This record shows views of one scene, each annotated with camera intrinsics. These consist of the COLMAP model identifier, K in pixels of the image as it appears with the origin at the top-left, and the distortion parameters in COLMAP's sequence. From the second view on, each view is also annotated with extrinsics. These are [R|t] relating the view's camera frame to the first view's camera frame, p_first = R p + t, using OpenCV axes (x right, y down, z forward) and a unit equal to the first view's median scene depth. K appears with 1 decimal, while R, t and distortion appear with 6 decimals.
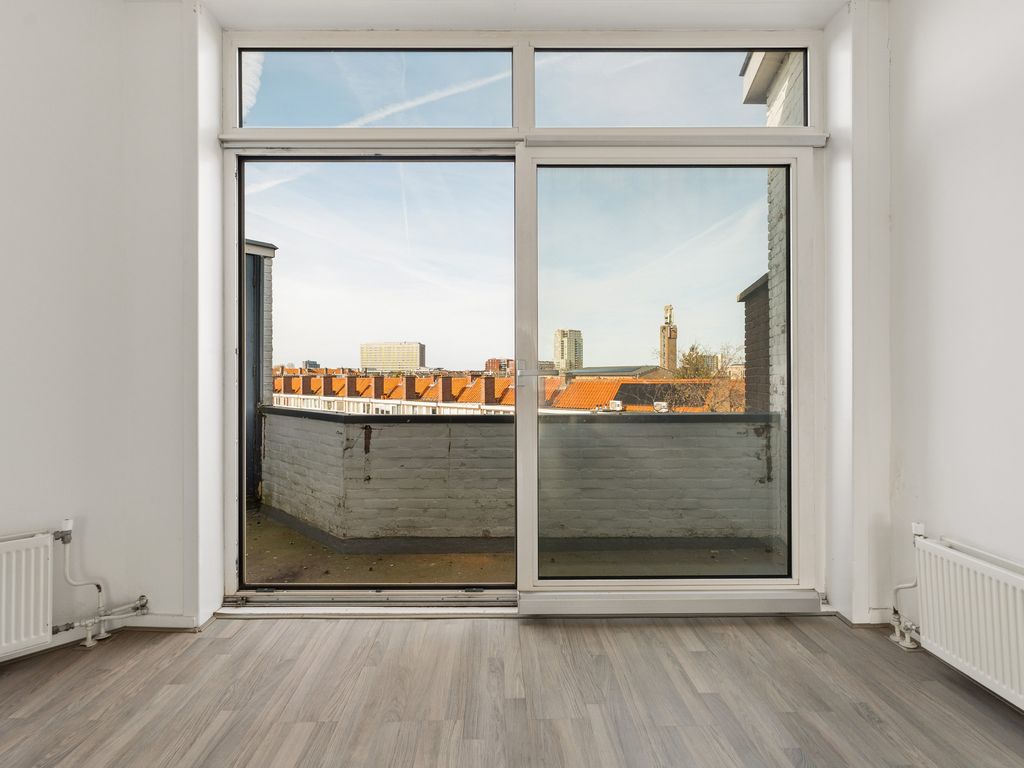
lens RADIAL K [[524.9, 0, 511.5], [0, 524.9, 376.6], [0, 0, 1]] dist [-0.001658, -0.000306]
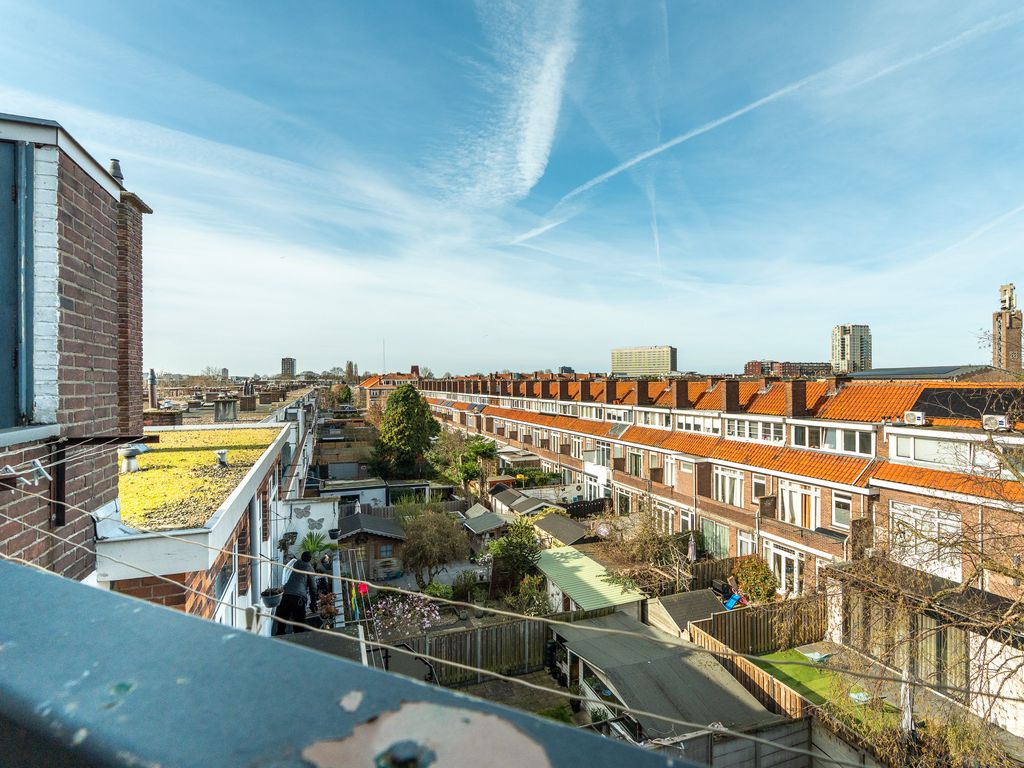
lens RADIAL K [[524.9, 0, 517.5], [0, 524.9, 380.3], [0, 0, 1]] dist [-0.001658, -0.000306]
pose [[0.895579, -0.004086, -0.444884, 0.022747], [0.003106, 0.999991, -0.002933, 0.002090], [0.444892, 0.001245, 0.895584, 0.080429]]
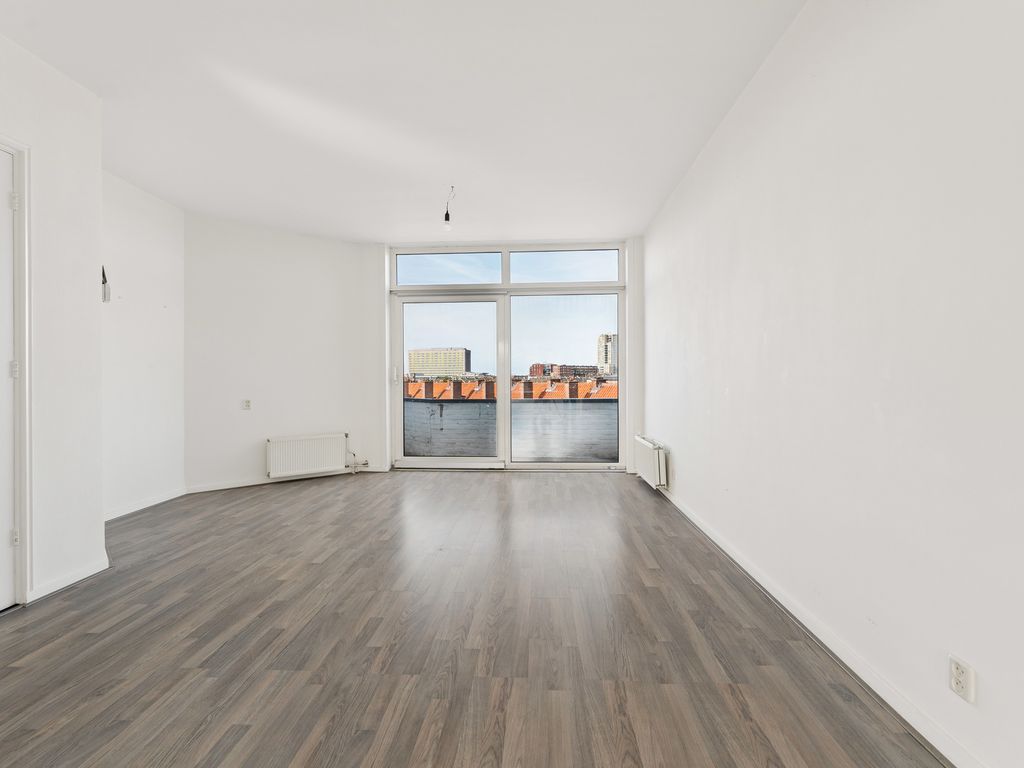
lens RADIAL K [[524.9, 0, 507.4], [0, 524.9, 382.2], [0, 0, 1]] dist [-0.001658, -0.000306]
pose [[0.995644, -0.002872, -0.093194, 0.017075], [0.003034, 0.999994, 0.001590, 0.000281], [0.093189, -0.001866, 0.995647, -0.098468]]
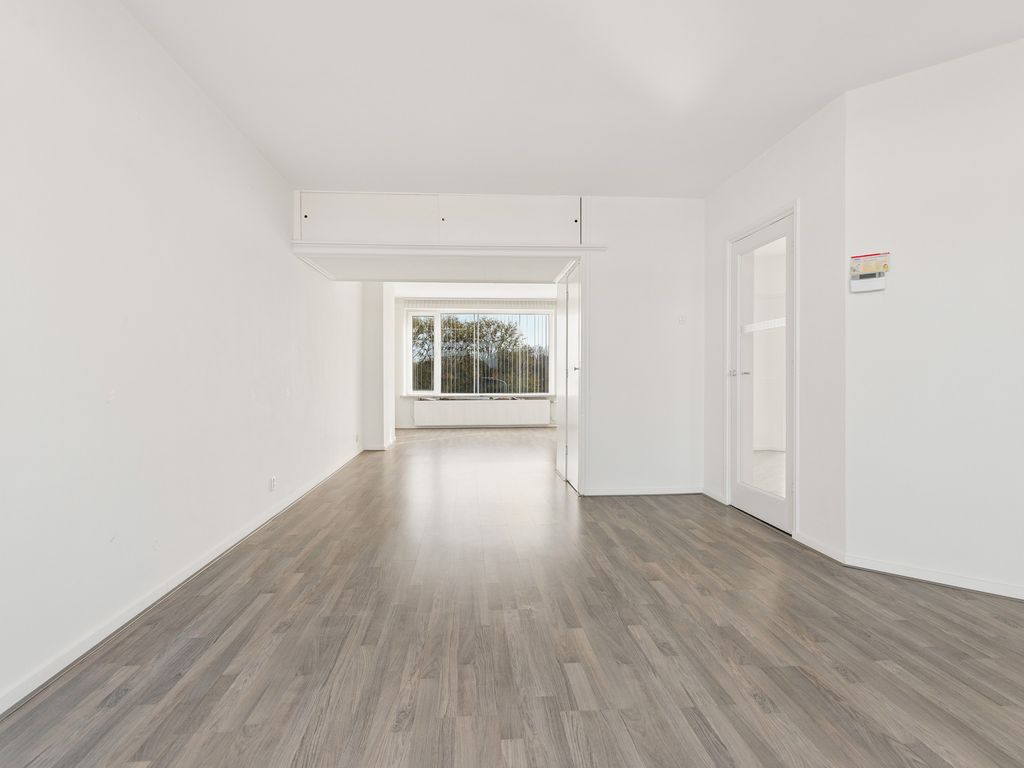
lens RADIAL K [[524.9, 0, 513.6], [0, 524.9, 381.2], [0, 0, 1]] dist [-0.001658, -0.000306]
pose [[-0.998213, 0.003361, -0.059655, 0.003631], [0.002631, 0.999921, 0.012316, -0.000252], [0.059692, 0.012137, -0.998143, 0.049602]]
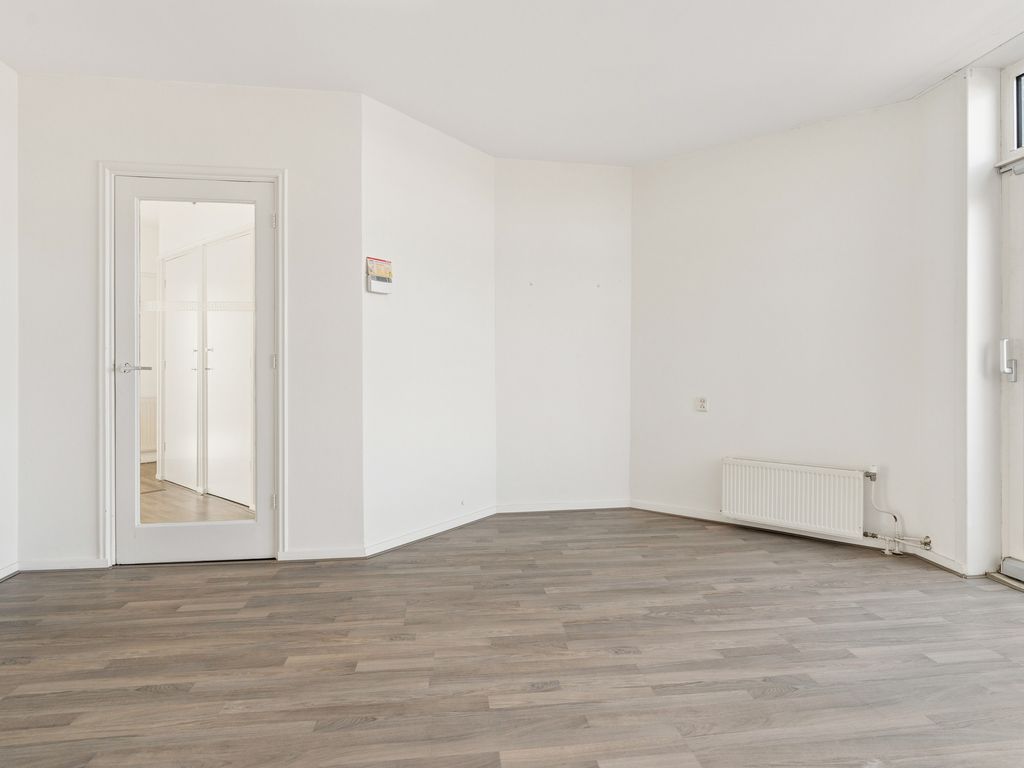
lens RADIAL K [[524.9, 0, 508.9], [0, 524.9, 374.5], [0, 0, 1]] dist [-0.001658, -0.000306]
pose [[0.093184, 0.006582, -0.995627, 0.031097], [-0.001424, 0.999978, 0.006478, -0.000114], [0.995648, 0.000815, 0.093192, -0.011085]]
